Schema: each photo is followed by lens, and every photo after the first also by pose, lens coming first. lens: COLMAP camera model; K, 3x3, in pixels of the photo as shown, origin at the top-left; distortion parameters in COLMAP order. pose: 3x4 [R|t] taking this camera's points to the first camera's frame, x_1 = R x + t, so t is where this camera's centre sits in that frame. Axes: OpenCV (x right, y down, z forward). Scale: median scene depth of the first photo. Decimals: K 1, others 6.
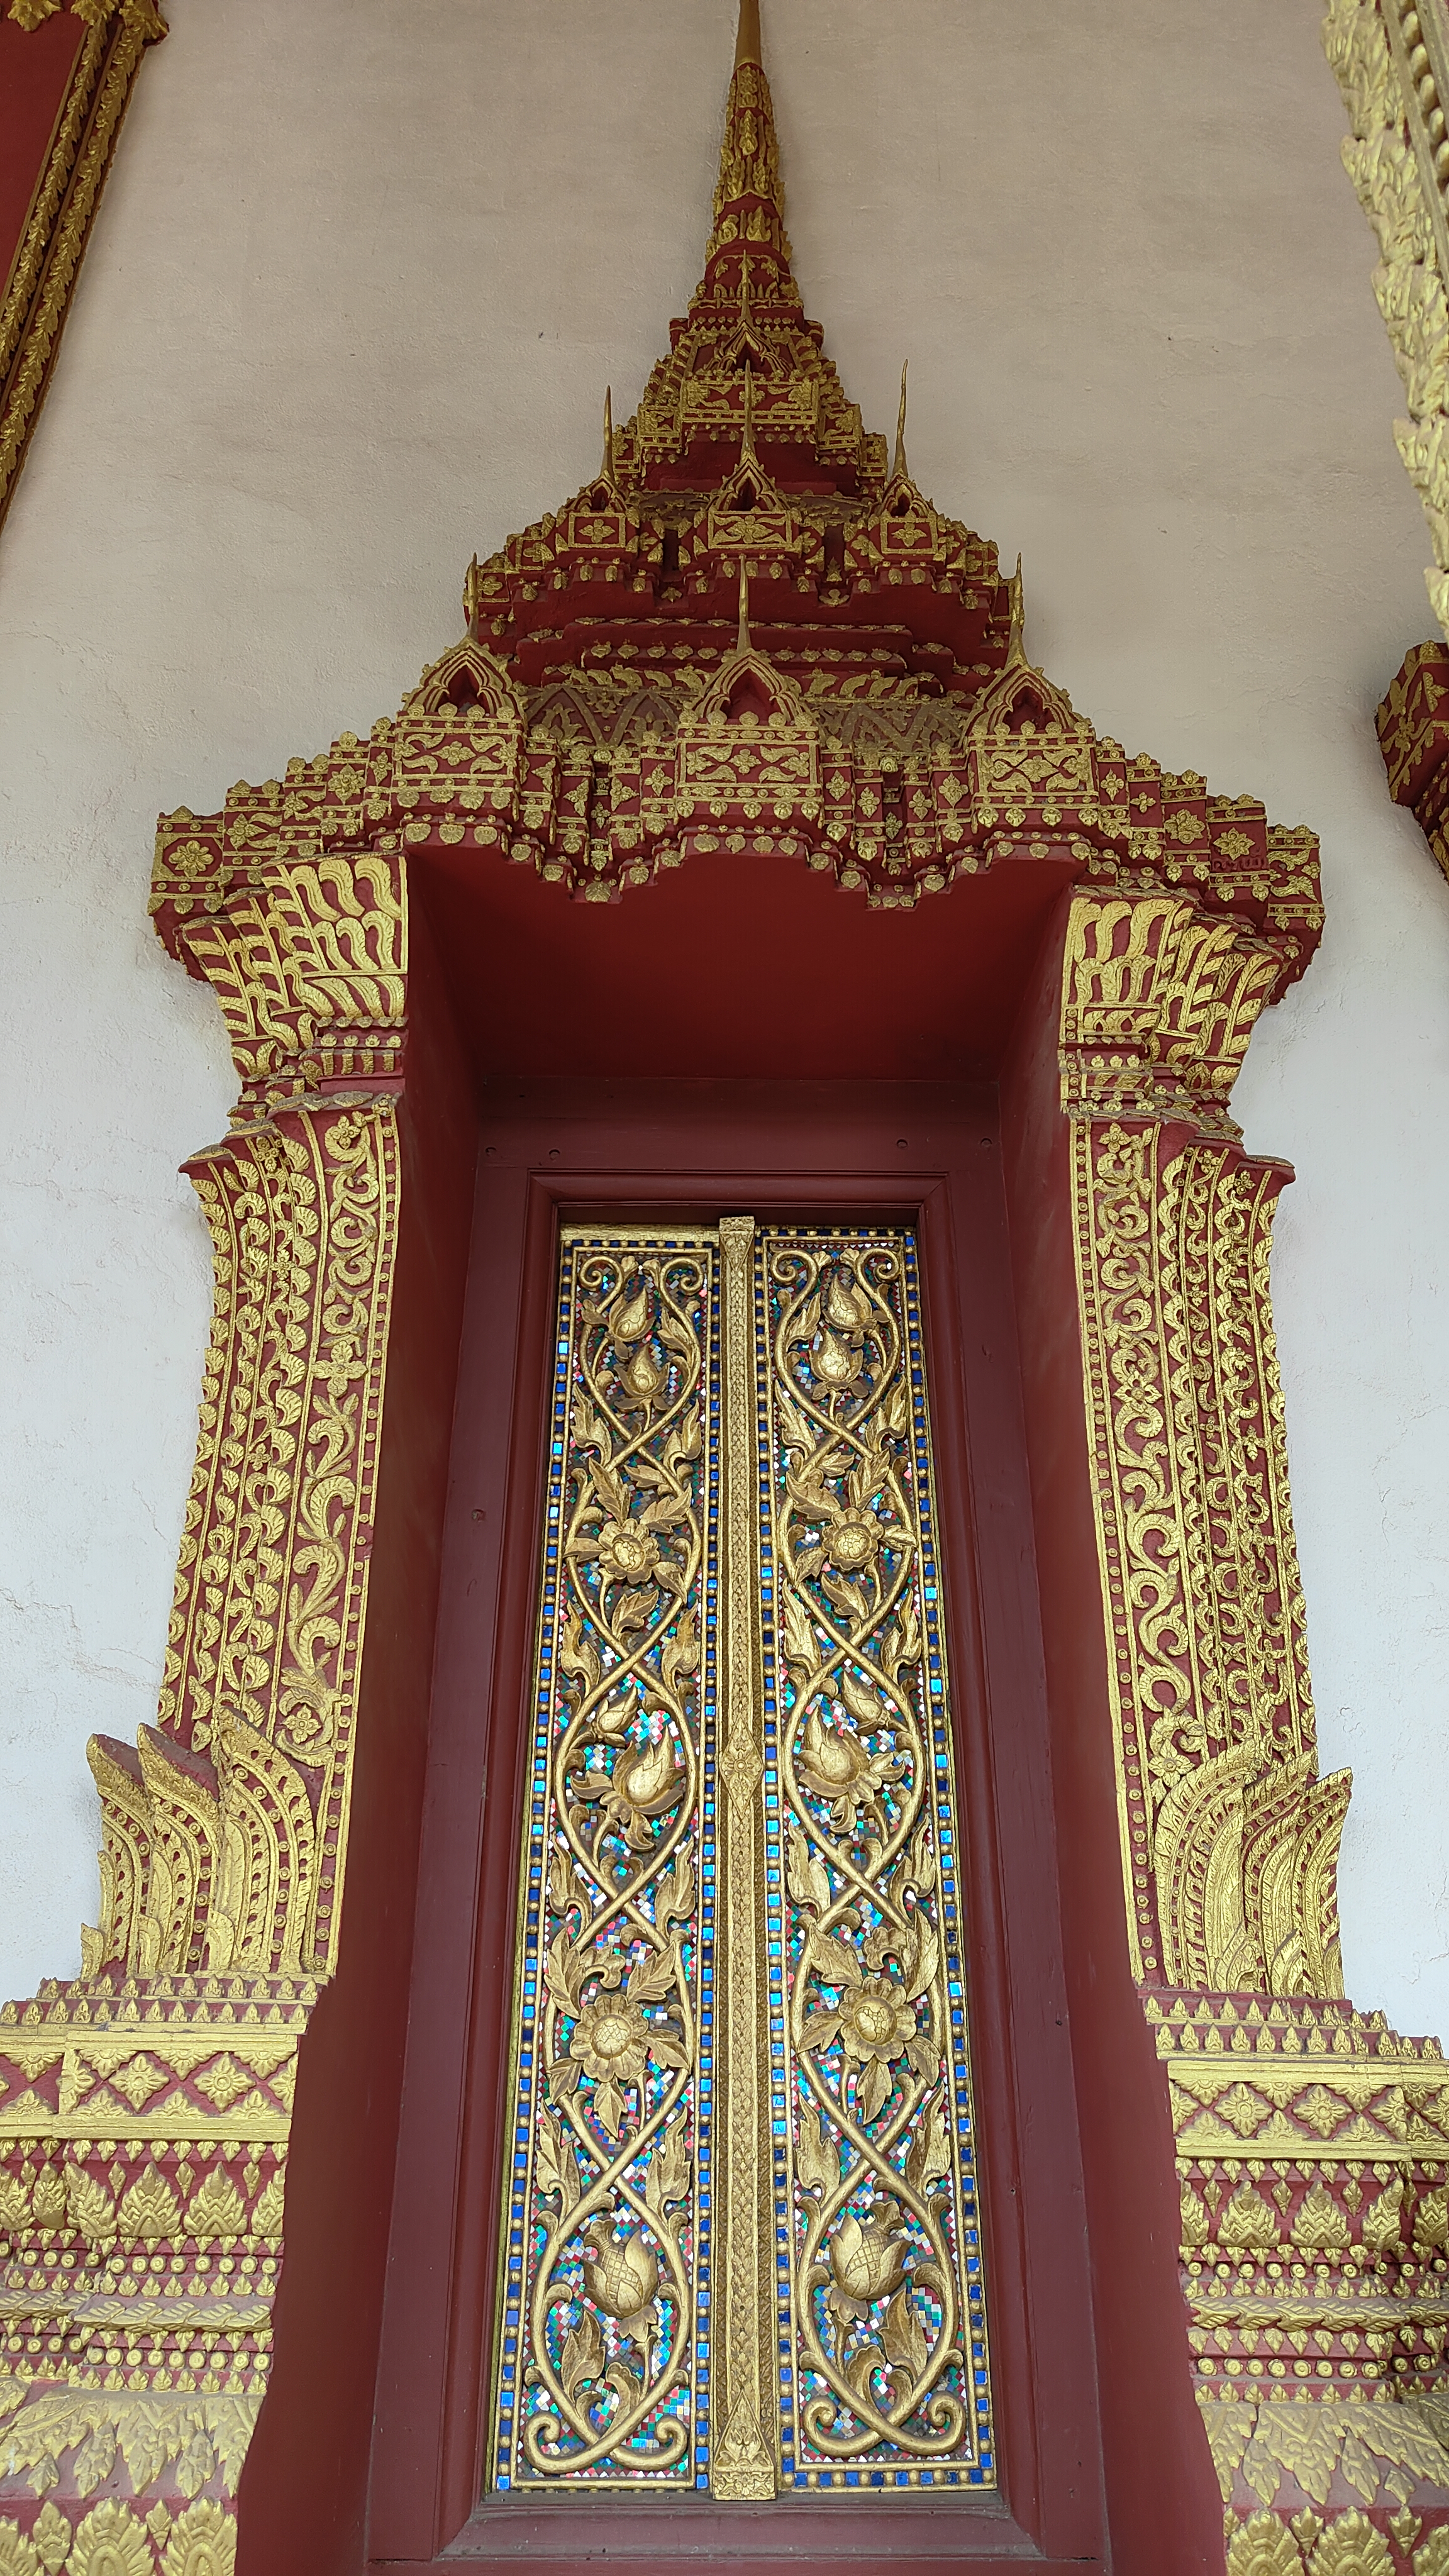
lens RADIAL K [[1858.7, 0, 724.5], [0, 1858.7, 1288.0], [0, 0, 1]] dist [0.004721, 0.005005]
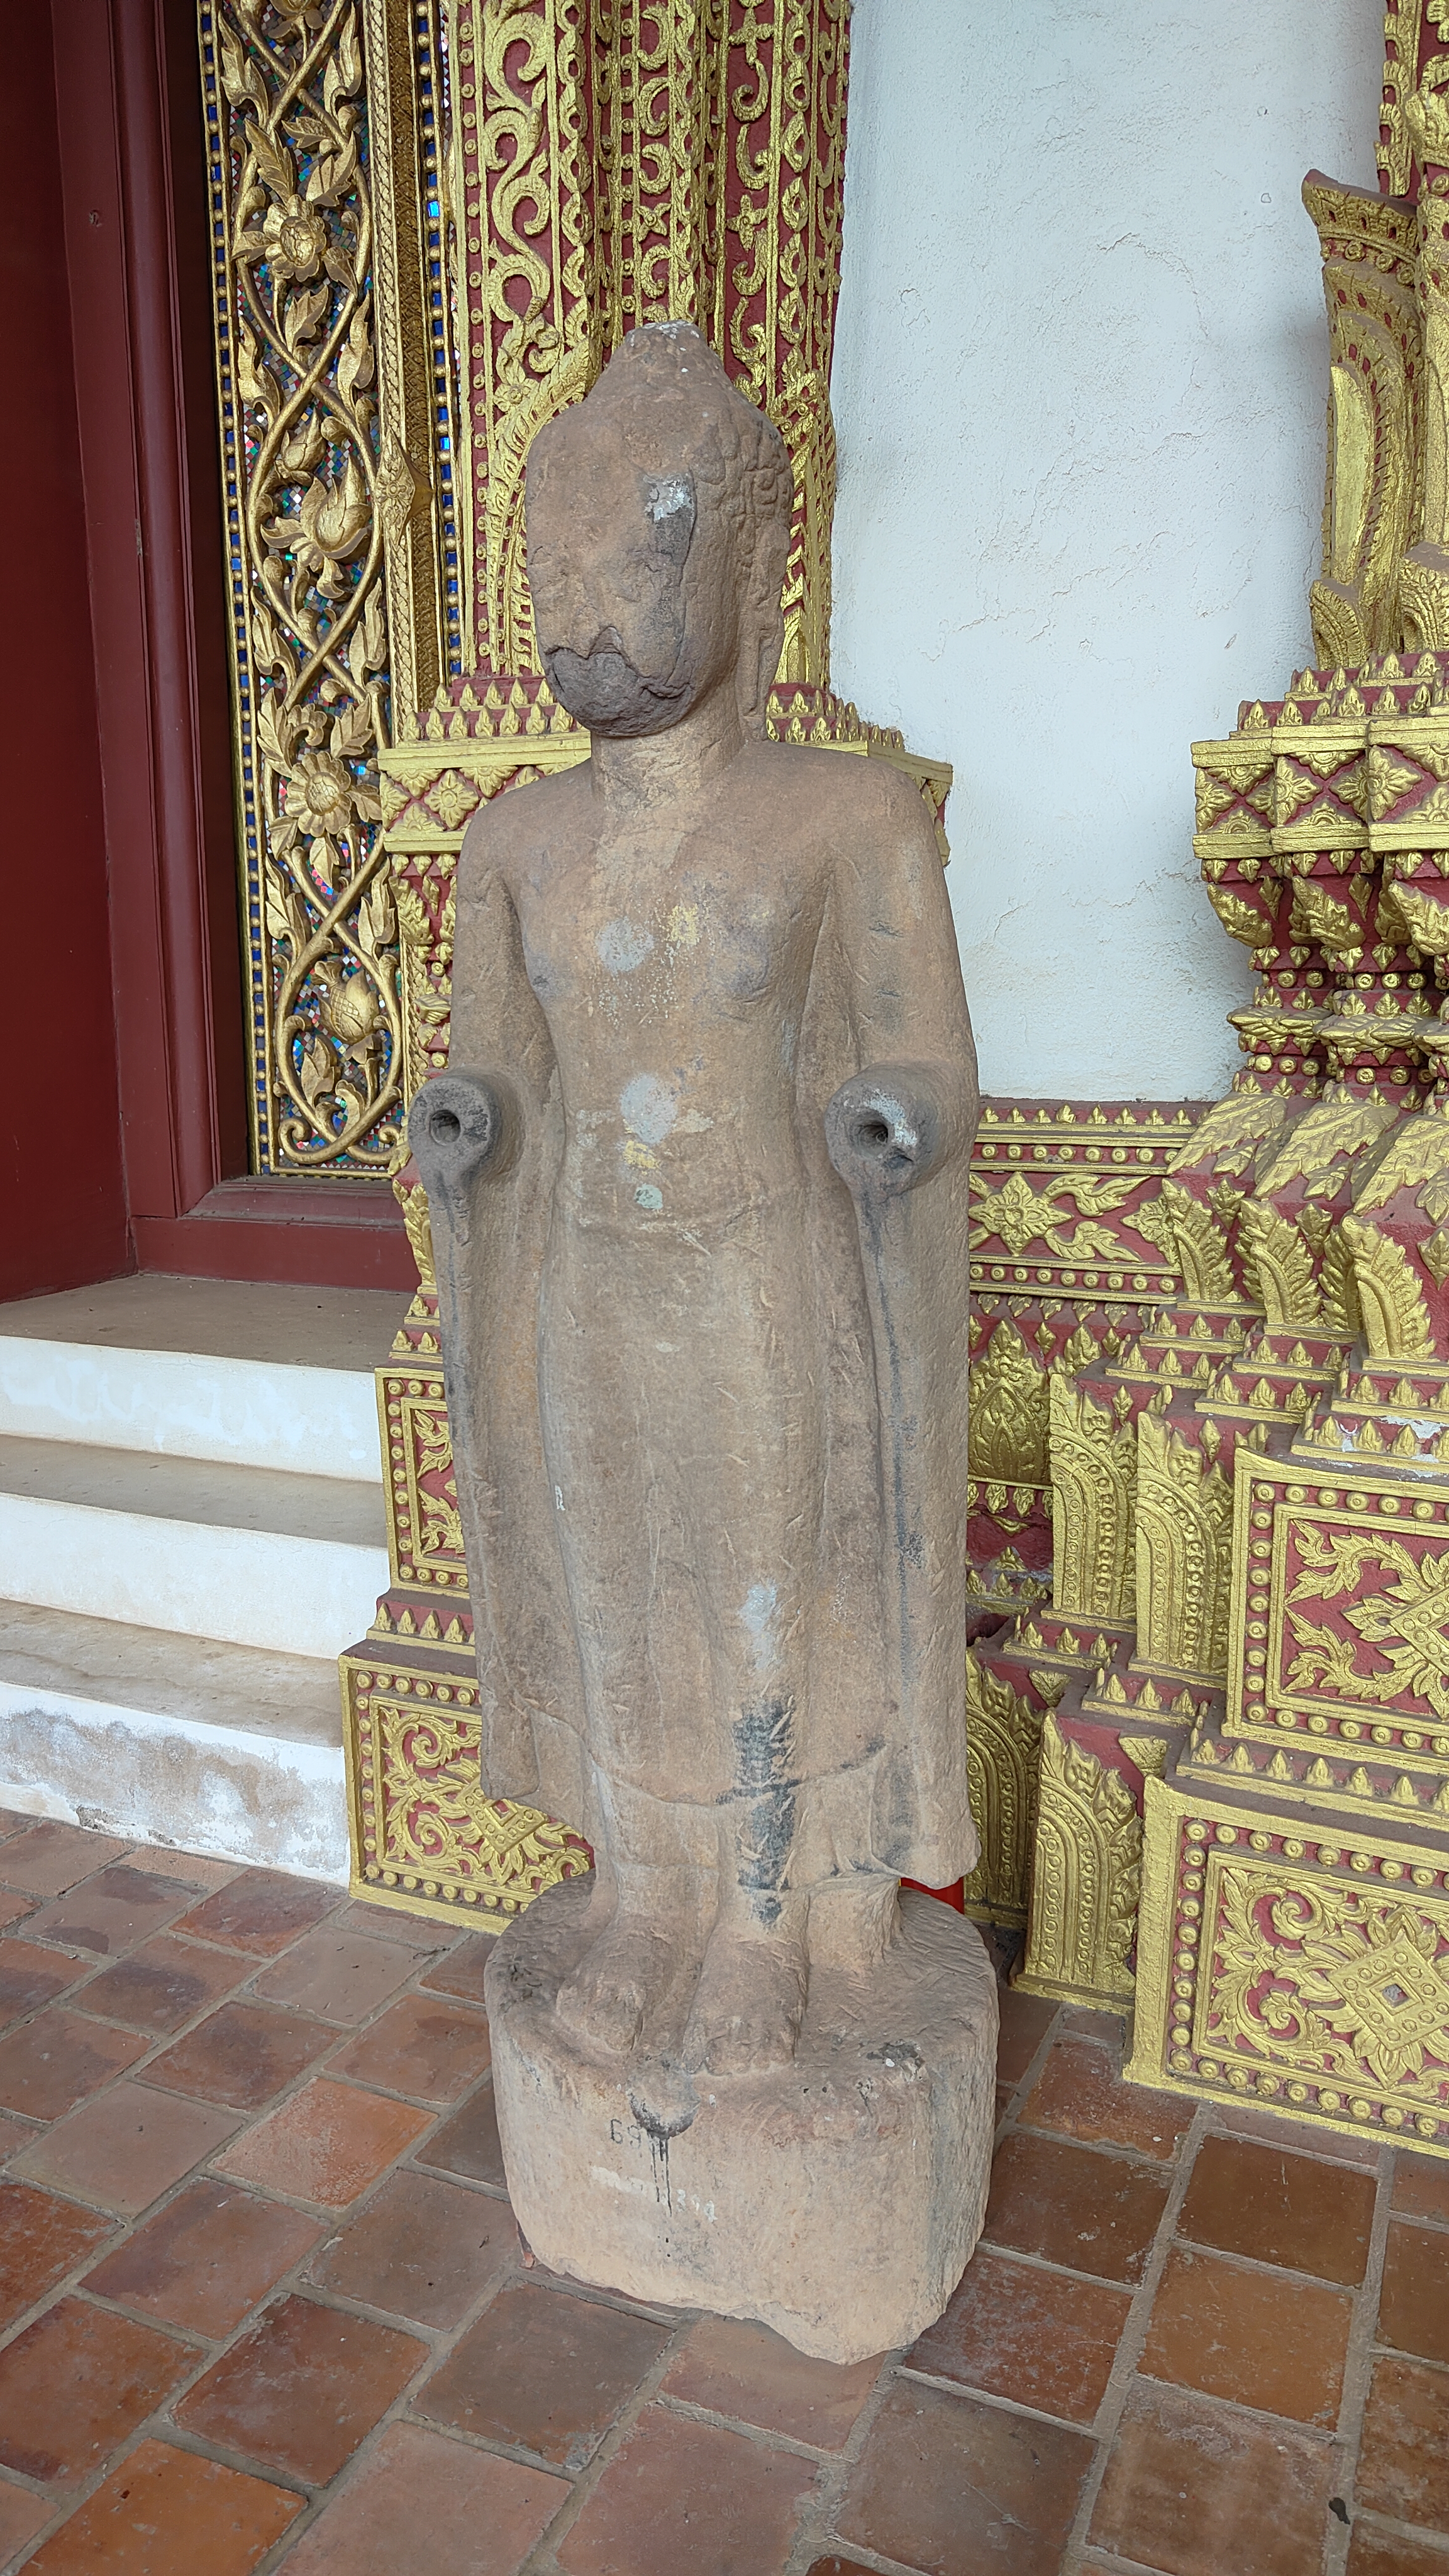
lens RADIAL K [[1801.1, 0, 724.5], [0, 1801.1, 1288.0], [0, 0, 1]] dist [0.026176, 0.002133]
pose [[0.907574, 0.060944, -0.415445, 0.621072], [0.183703, 0.832065, 0.523374, 0.175891], [0.377574, -0.551319, 0.743965, 0.244690]]
